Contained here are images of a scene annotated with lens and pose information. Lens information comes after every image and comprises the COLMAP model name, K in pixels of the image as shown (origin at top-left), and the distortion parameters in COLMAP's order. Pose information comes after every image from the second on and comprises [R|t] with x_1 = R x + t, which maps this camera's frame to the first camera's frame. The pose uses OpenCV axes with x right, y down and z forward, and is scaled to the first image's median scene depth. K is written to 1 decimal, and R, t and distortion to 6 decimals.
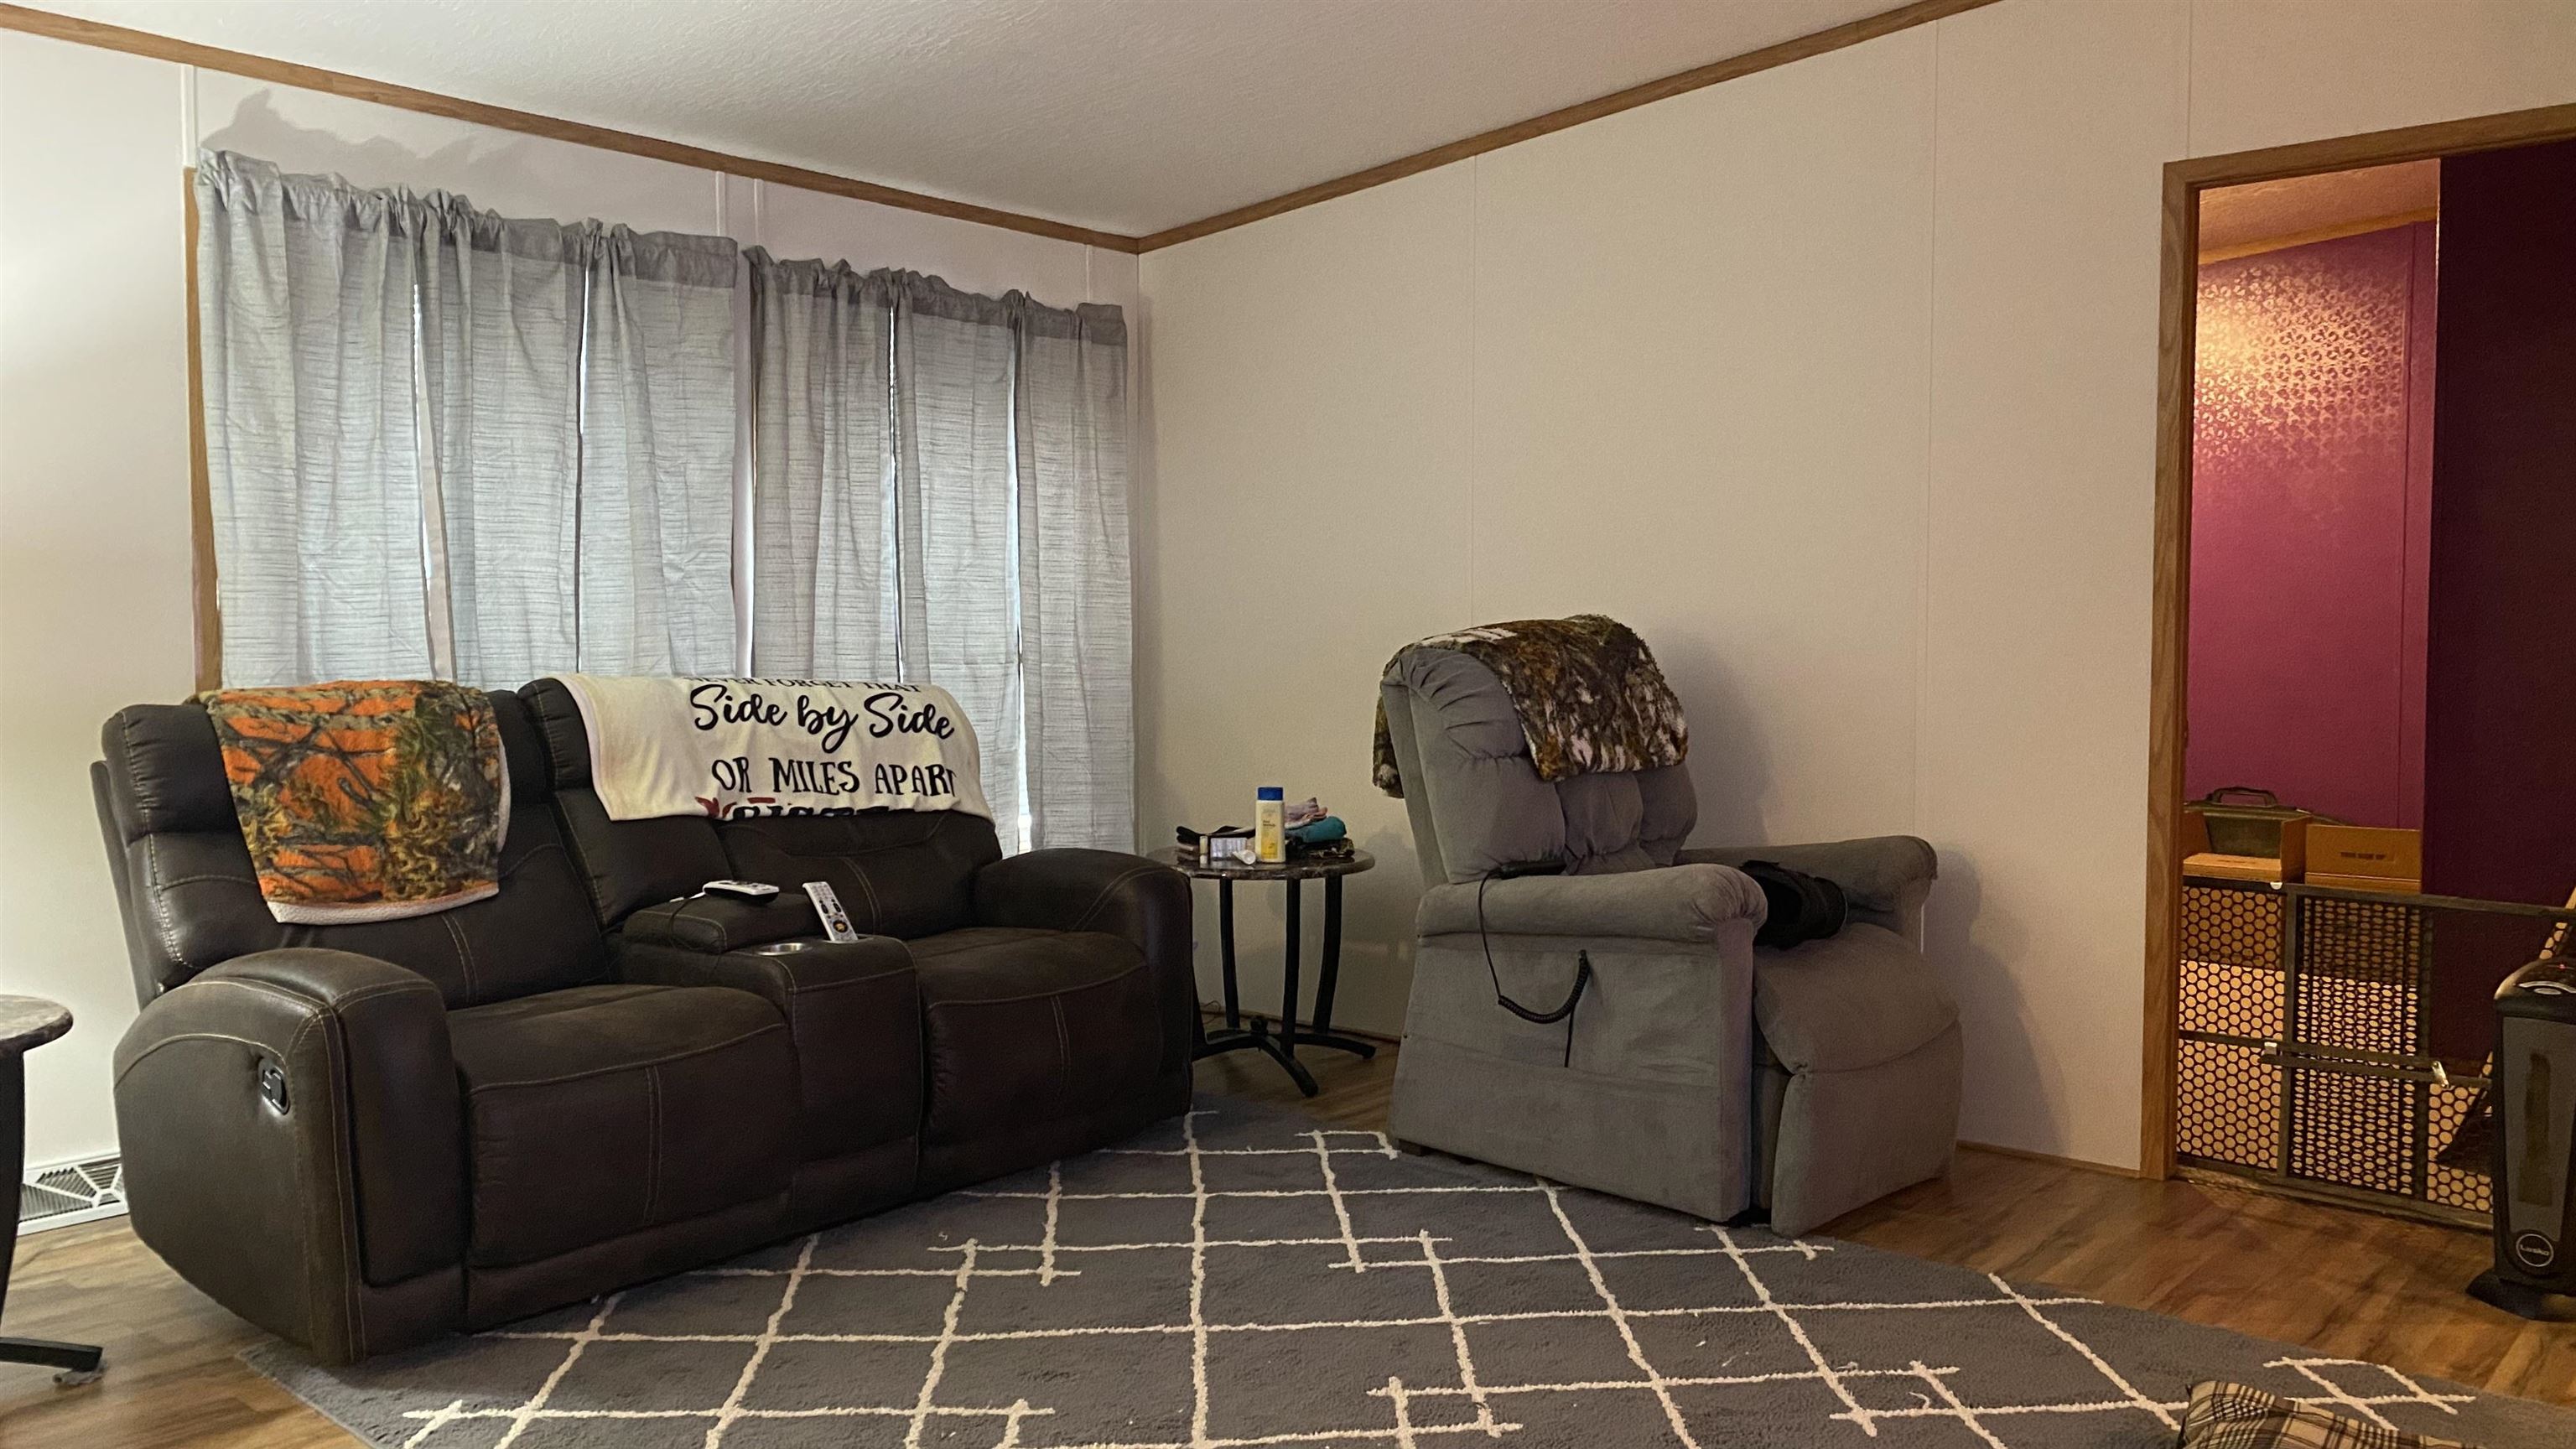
lens RADIAL K [[1927.6, 0, 1287.0], [0, 1927.6, 731.3], [0, 0, 1]] dist [-0.002429, 0.000012]
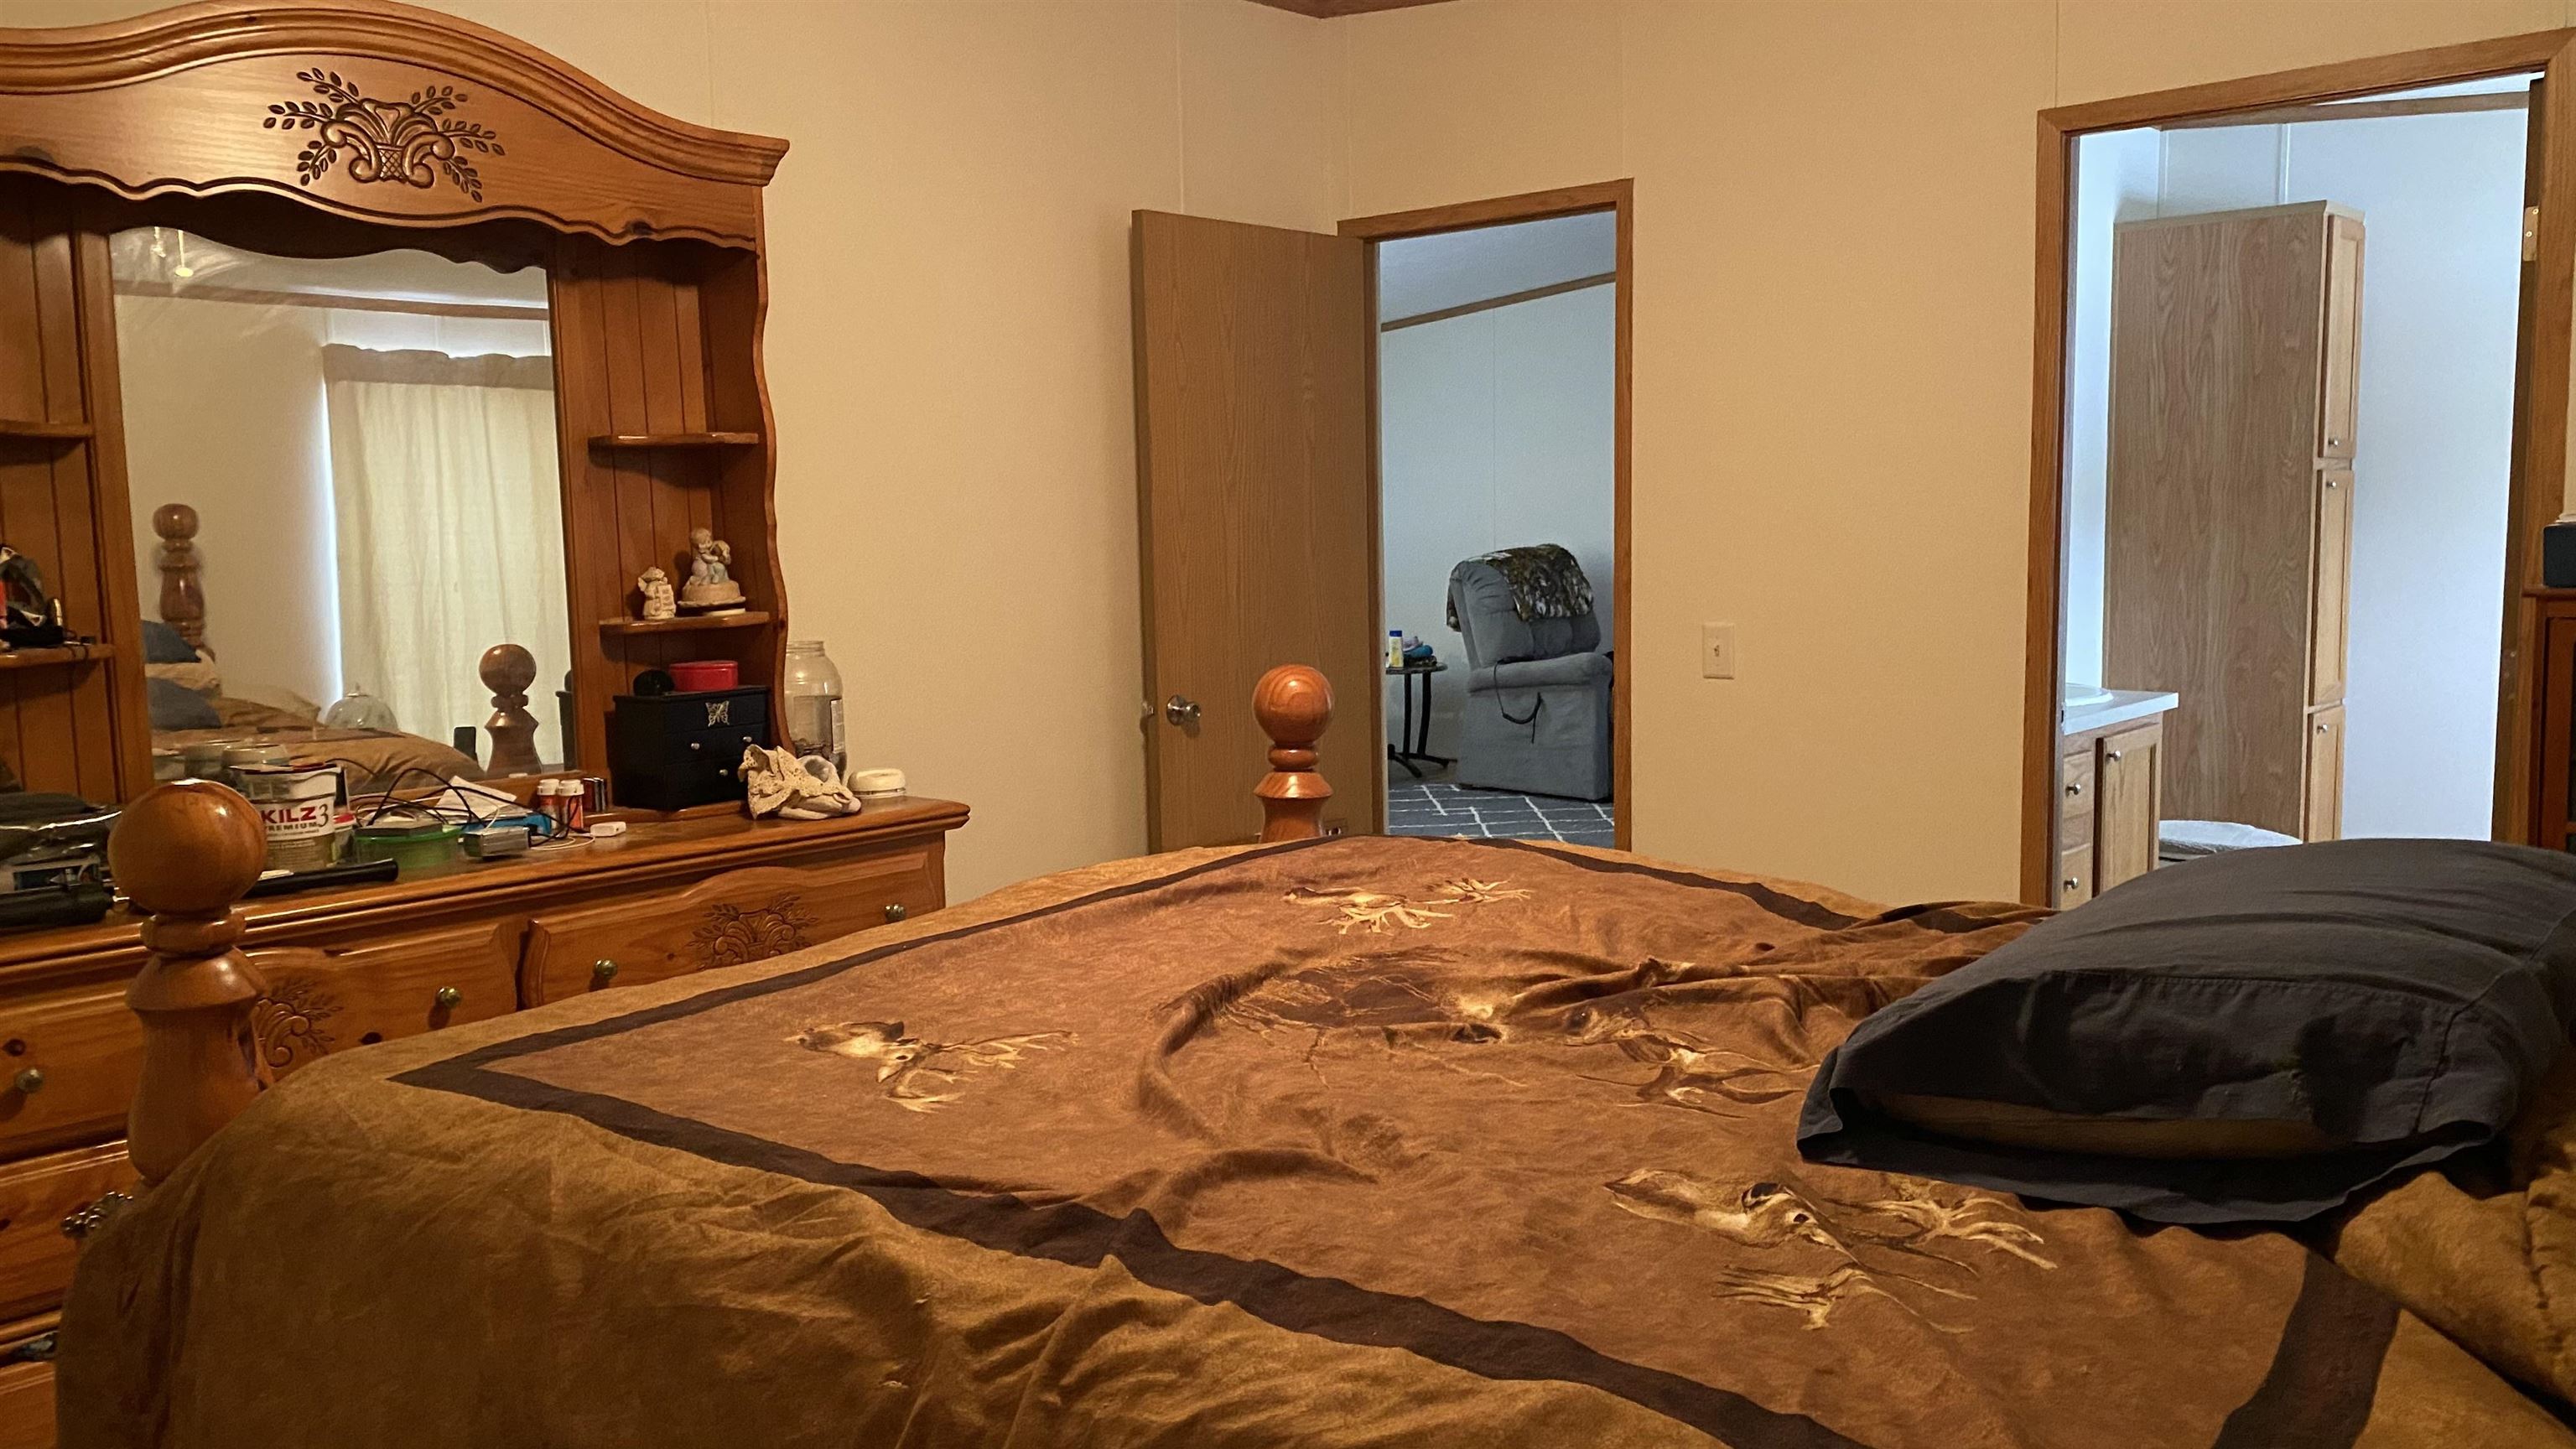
lens RADIAL K [[1927.6, 0, 1290.6], [0, 1927.6, 719.3], [0, 0, 1]] dist [-0.002429, 0.000012]
pose [[0.999381, -0.017466, -0.030528, -0.065574], [0.018821, 0.998824, 0.044679, 0.032705], [0.029712, -0.045226, 0.998535, -1.163507]]
